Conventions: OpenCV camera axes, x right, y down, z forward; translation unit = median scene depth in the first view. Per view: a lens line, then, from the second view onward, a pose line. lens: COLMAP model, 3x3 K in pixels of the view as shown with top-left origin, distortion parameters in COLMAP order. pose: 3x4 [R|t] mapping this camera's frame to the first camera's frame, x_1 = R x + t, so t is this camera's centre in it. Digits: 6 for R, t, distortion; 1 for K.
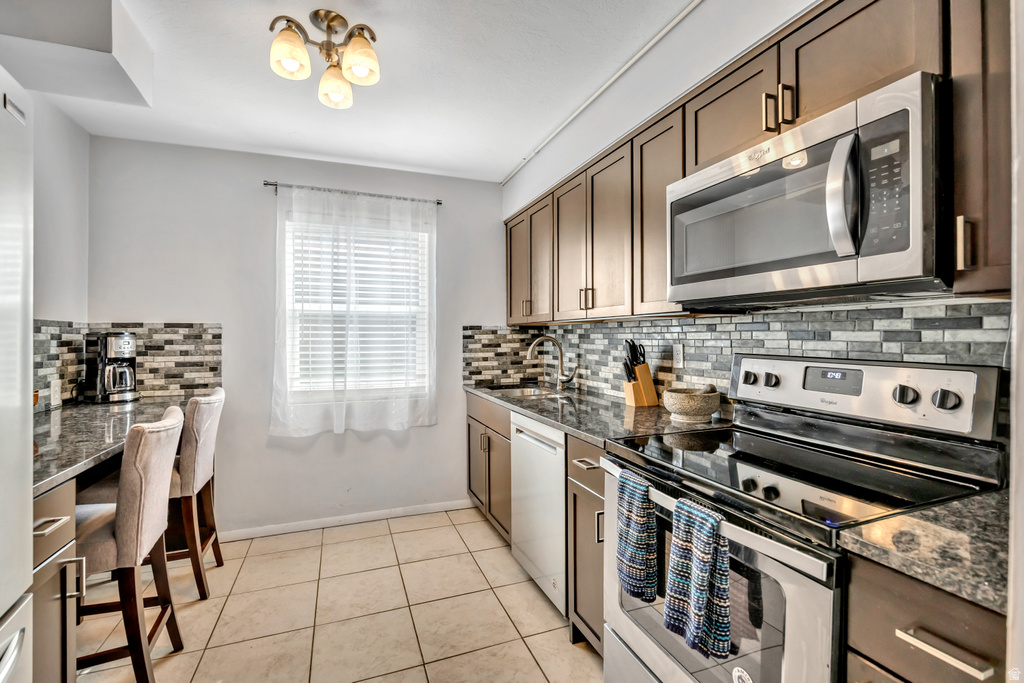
lens RADIAL K [[460.1, 0, 513.6], [0, 460.1, 336.1], [0, 0, 1]] dist [-0.003130, -0.000998]
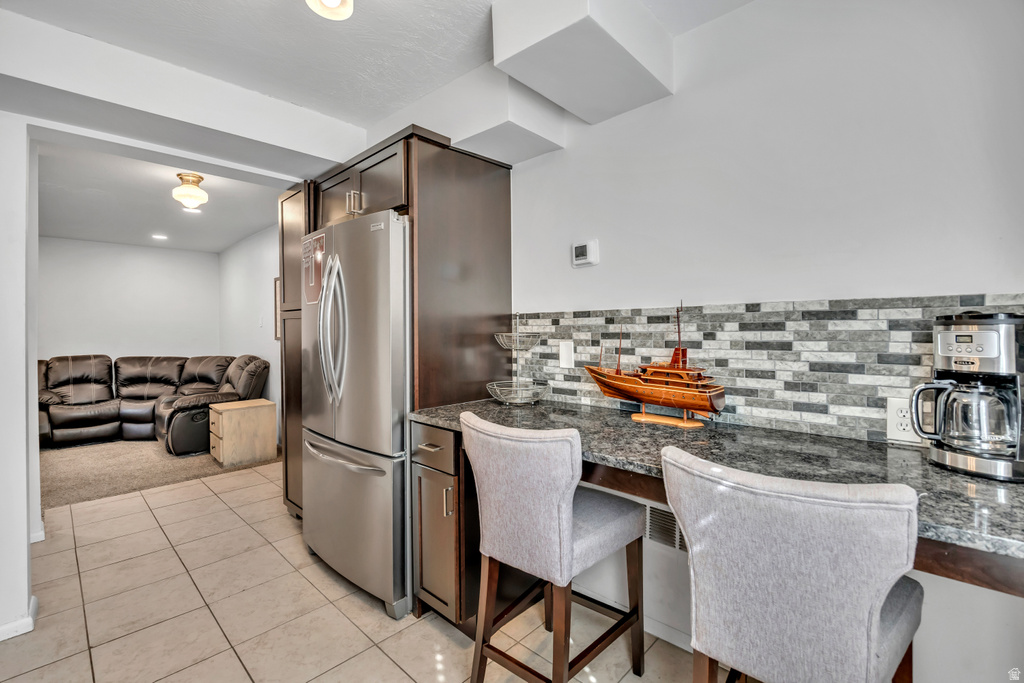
lens RADIAL K [[460.1, 0, 512.7], [0, 460.1, 336.7], [0, 0, 1]] dist [-0.003130, -0.000998]
pose [[-0.906255, 0.011415, -0.422576, -0.300097], [0.007271, 0.999908, 0.011416, 0.005866], [0.422668, 0.007273, -0.906255, 1.332988]]
